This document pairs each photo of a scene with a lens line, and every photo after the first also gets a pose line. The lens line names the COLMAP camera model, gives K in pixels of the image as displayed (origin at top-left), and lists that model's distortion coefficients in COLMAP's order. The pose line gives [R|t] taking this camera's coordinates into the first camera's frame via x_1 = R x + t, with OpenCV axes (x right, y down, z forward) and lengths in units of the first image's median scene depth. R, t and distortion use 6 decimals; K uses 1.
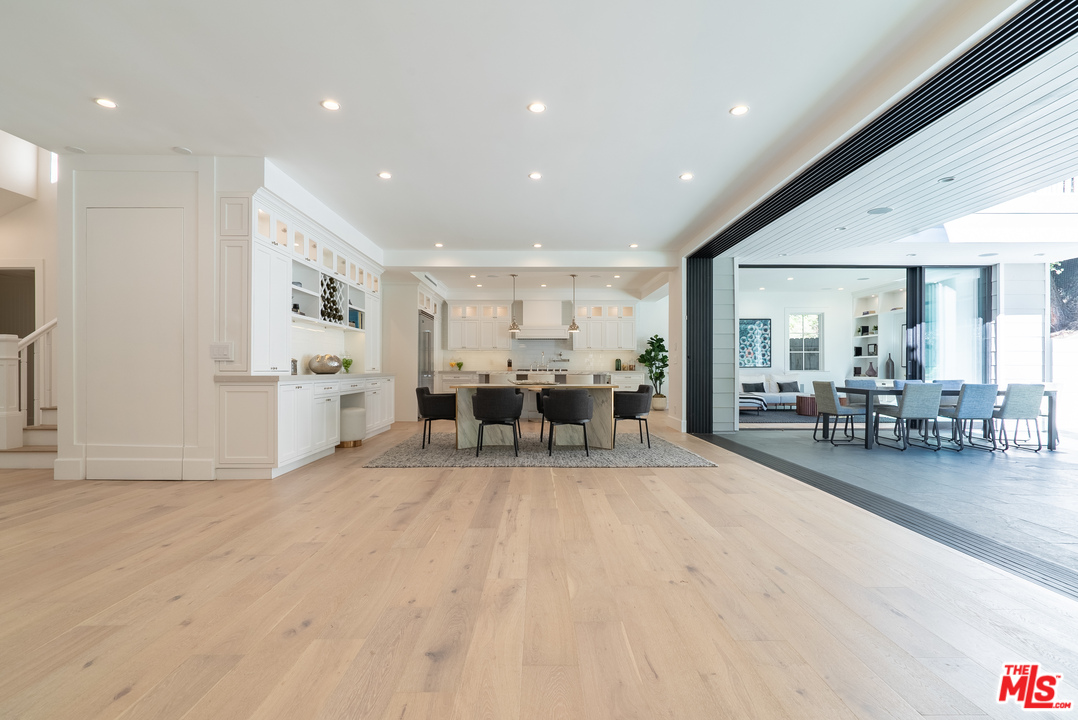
lens RADIAL K [[524.6, 0, 539.0], [0, 524.6, 360.0], [0, 0, 1]] dist [-0.001657, -0.000381]
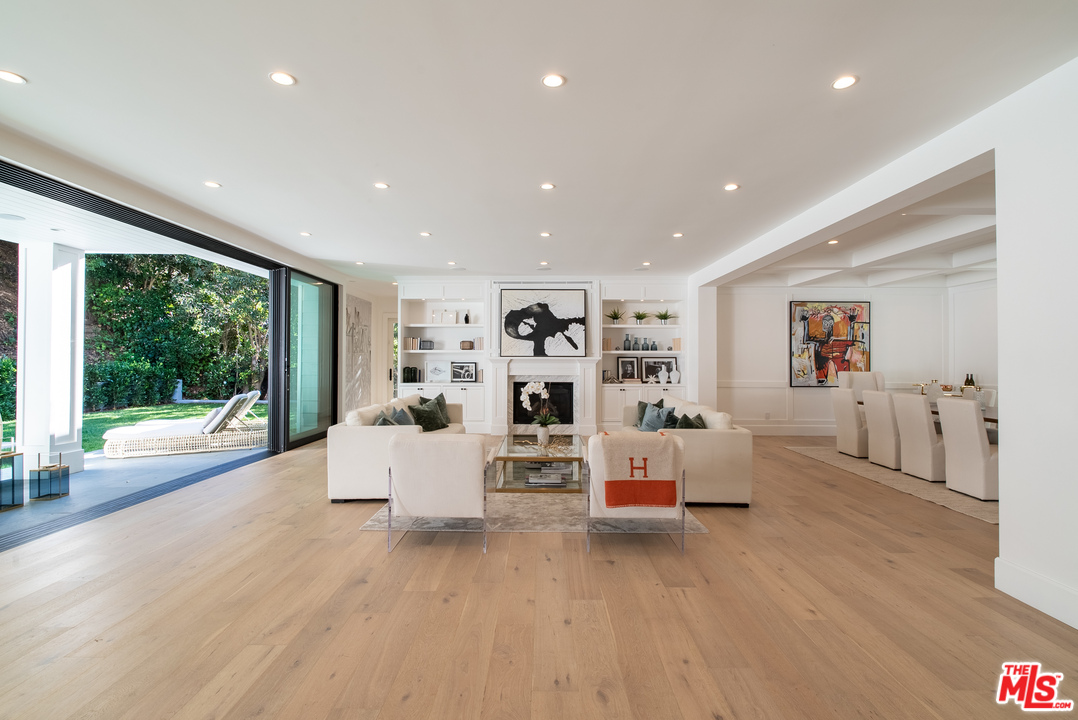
lens RADIAL K [[524.6, 0, 539.0], [0, 524.6, 360.0], [0, 0, 1]] dist [-0.001657, -0.000381]
pose [[-0.999825, -0.001830, 0.018598, -0.609819], [-0.002173, 0.999828, -0.018423, -0.105058], [-0.018561, -0.018460, -0.999657, 2.054503]]
